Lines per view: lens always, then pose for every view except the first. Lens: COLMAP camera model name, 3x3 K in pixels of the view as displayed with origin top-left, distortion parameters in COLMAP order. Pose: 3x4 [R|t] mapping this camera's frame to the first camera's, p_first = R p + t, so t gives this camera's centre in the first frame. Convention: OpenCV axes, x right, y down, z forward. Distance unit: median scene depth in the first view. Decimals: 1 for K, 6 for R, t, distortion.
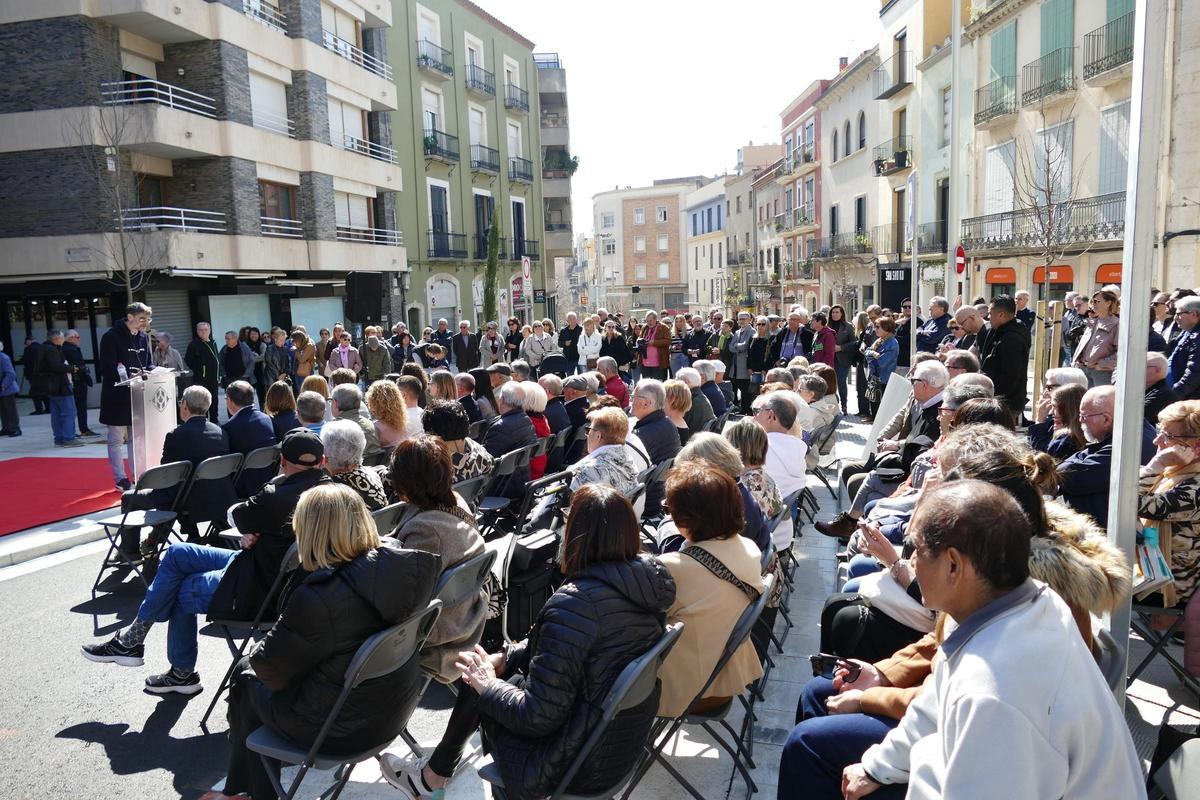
lens RADIAL K [[853.9, 0, 597.6], [0, 853.9, 400.6], [0, 0, 1]] dist [-0.011060, 0.001993]
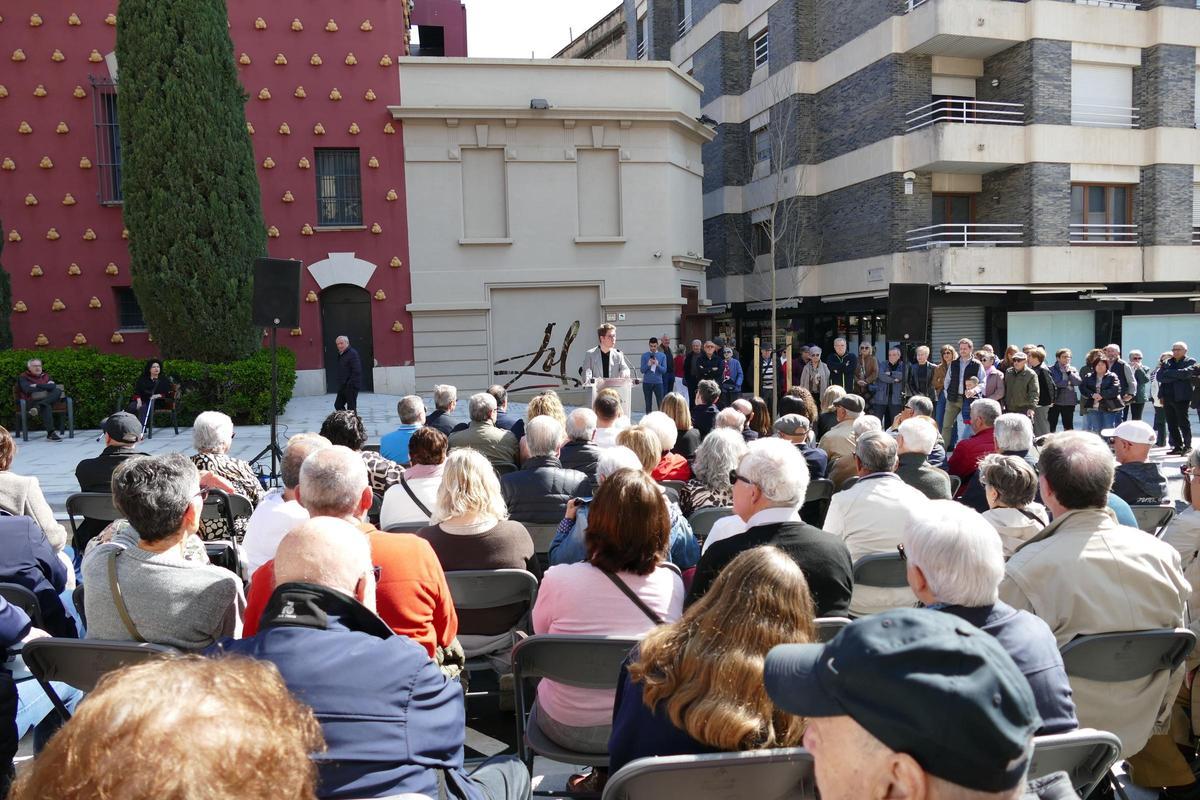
lens RADIAL K [[851.4, 0, 600.0], [0, 851.4, 400.0], [0, 0, 1]] dist [-0.018387, 0.005203]
pose [[0.462349, 0.088390, -0.882281, 0.159570], [-0.107475, 0.993269, 0.043188, -0.016085], [0.880160, 0.074855, 0.468737, 0.147432]]
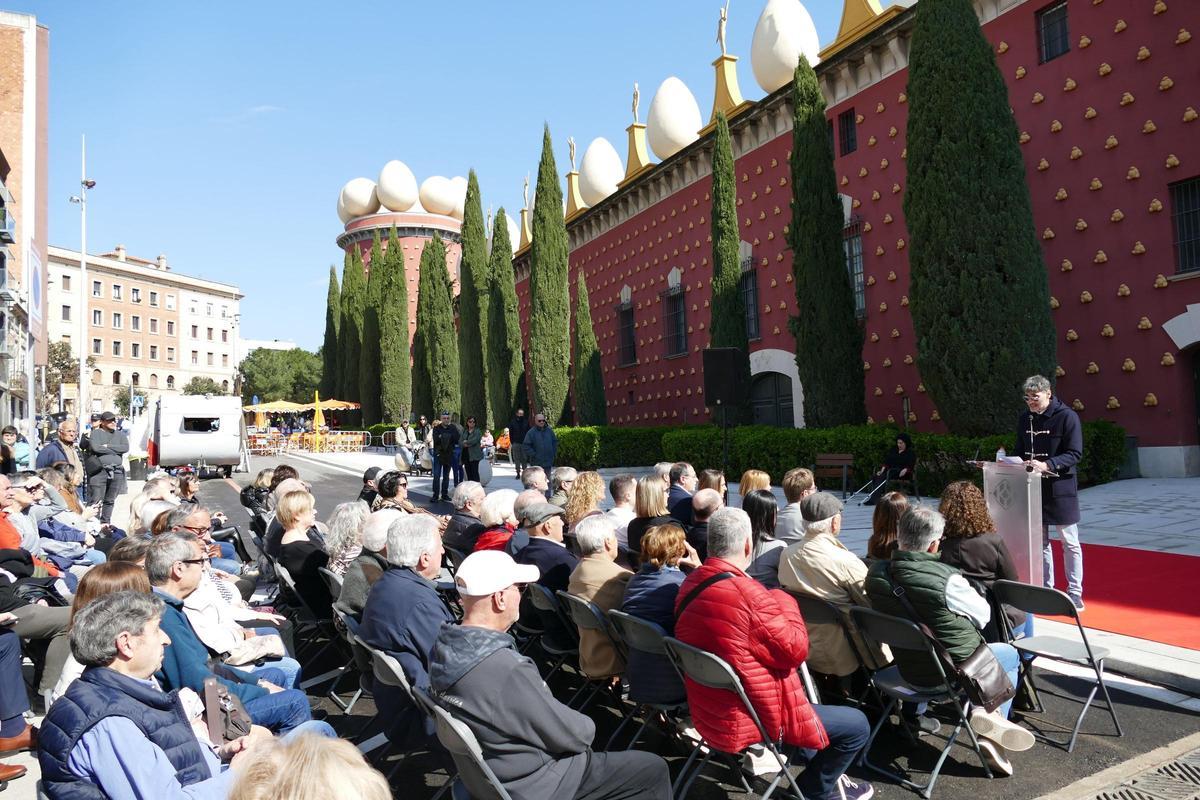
lens RADIAL K [[854.6, 0, 603.2], [0, 854.6, 403.6], [0, 0, 1]] dist [-0.023010, 0.009490]
pose [[-0.720393, 0.023497, -0.693168, 0.111391], [-0.033739, 0.997056, 0.068862, -0.042868], [0.692745, 0.072994, -0.717479, 0.430707]]
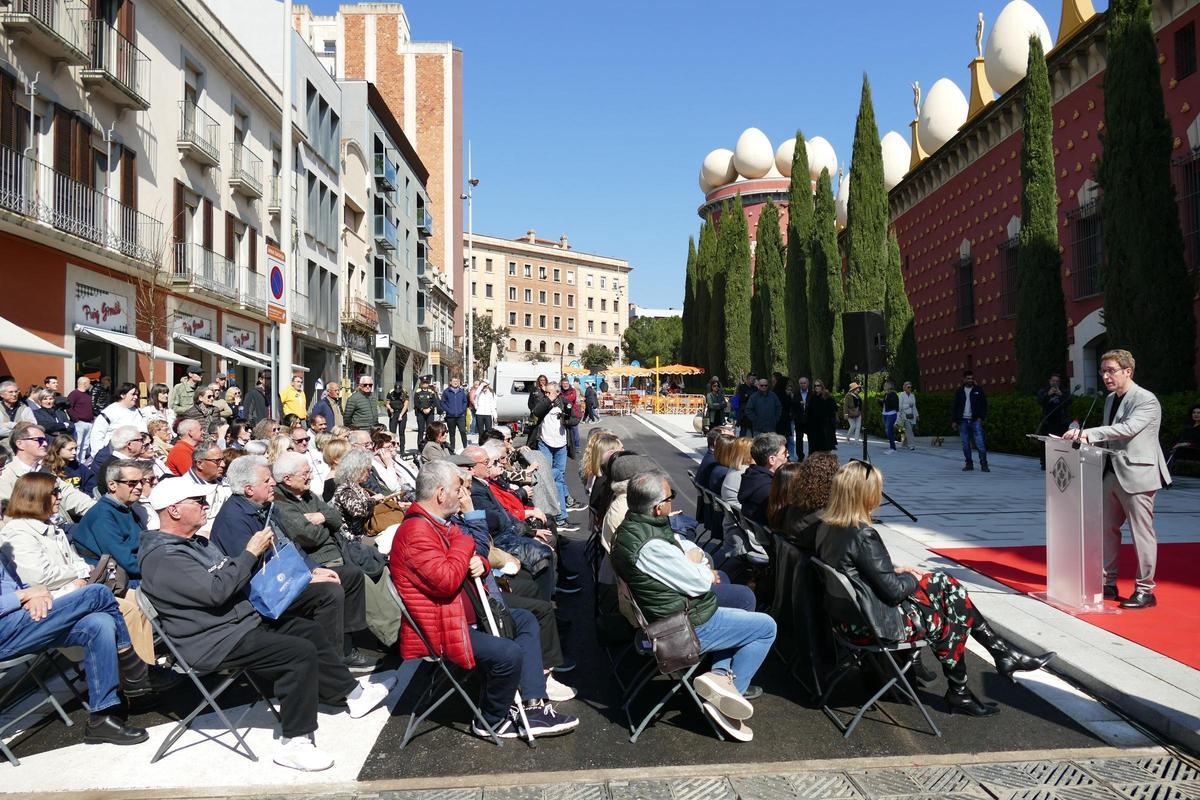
lens RADIAL K [[854.6, 0, 603.2], [0, 854.6, 403.6], [0, 0, 1]] dist [-0.023010, 0.009490]
pose [[-0.952485, 0.036884, -0.302345, 0.022495], [0.000963, 0.993001, 0.118106, -0.046987], [0.304584, 0.112203, -0.945854, 0.507626]]
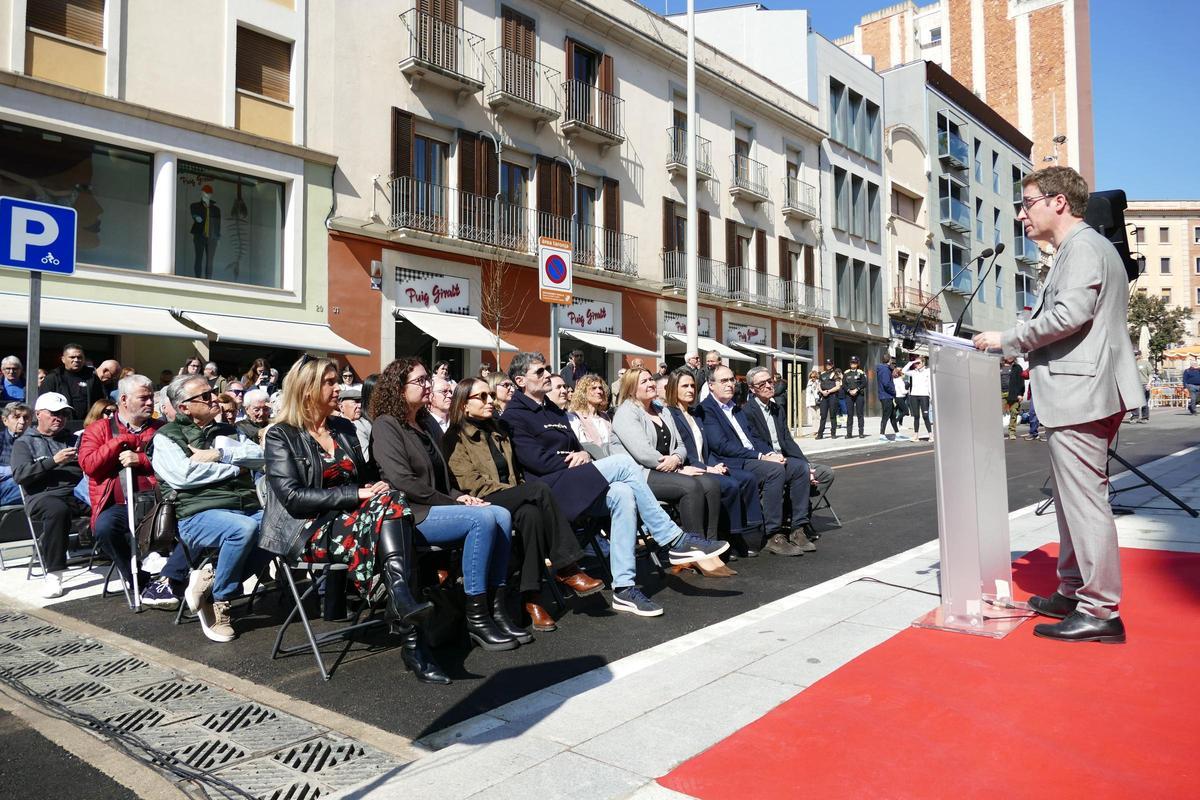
lens RADIAL K [[853.9, 0, 597.6], [0, 853.9, 400.6], [0, 0, 1]] dist [-0.011060, 0.001993]
pose [[-0.892096, 0.055705, 0.448398, -0.180623], [0.096120, 0.993054, 0.067864, -0.014607], [-0.441503, 0.103641, -0.891254, 0.480205]]
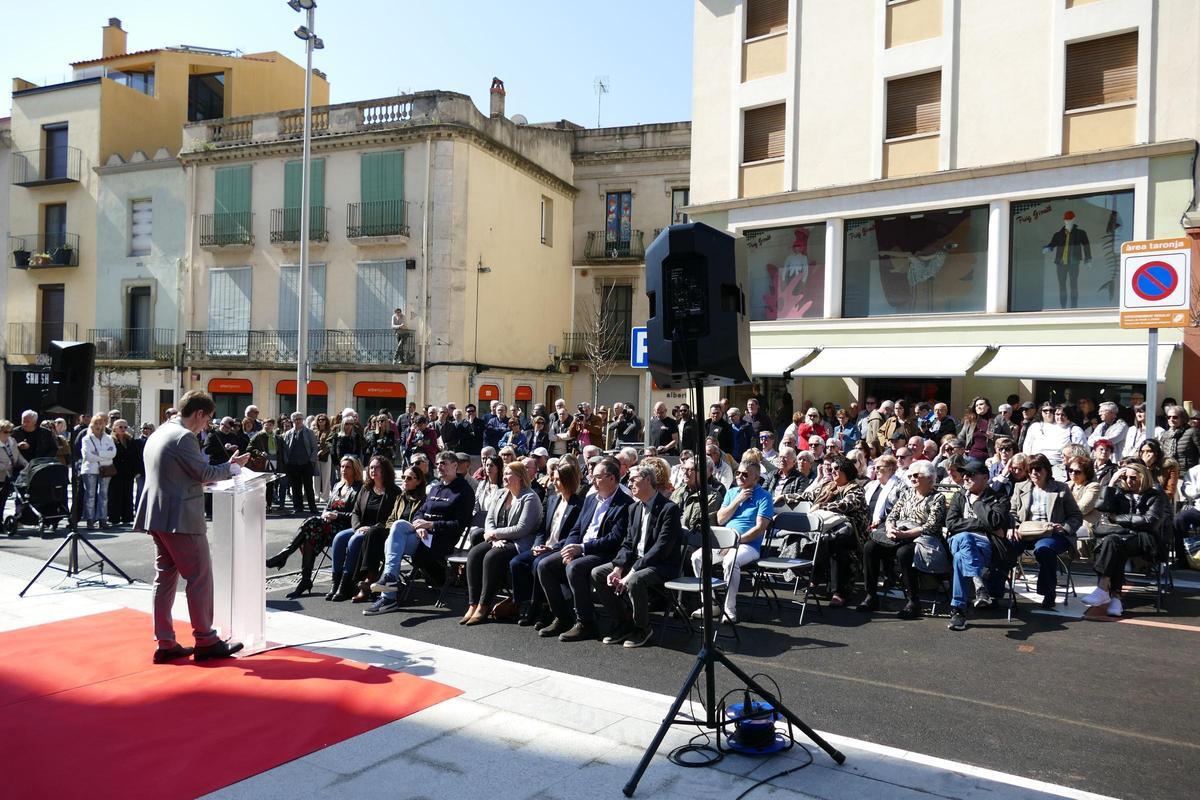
lens RADIAL K [[860.7, 0, 600.0], [0, 860.7, 400.0], [0, 0, 1]] dist [-0.008261, 0.000929]
pose [[0.373851, 0.035478, 0.926810, -0.353625], [0.090287, 0.993130, -0.074436, -0.003787], [-0.923084, 0.111507, 0.368080, 0.152247]]
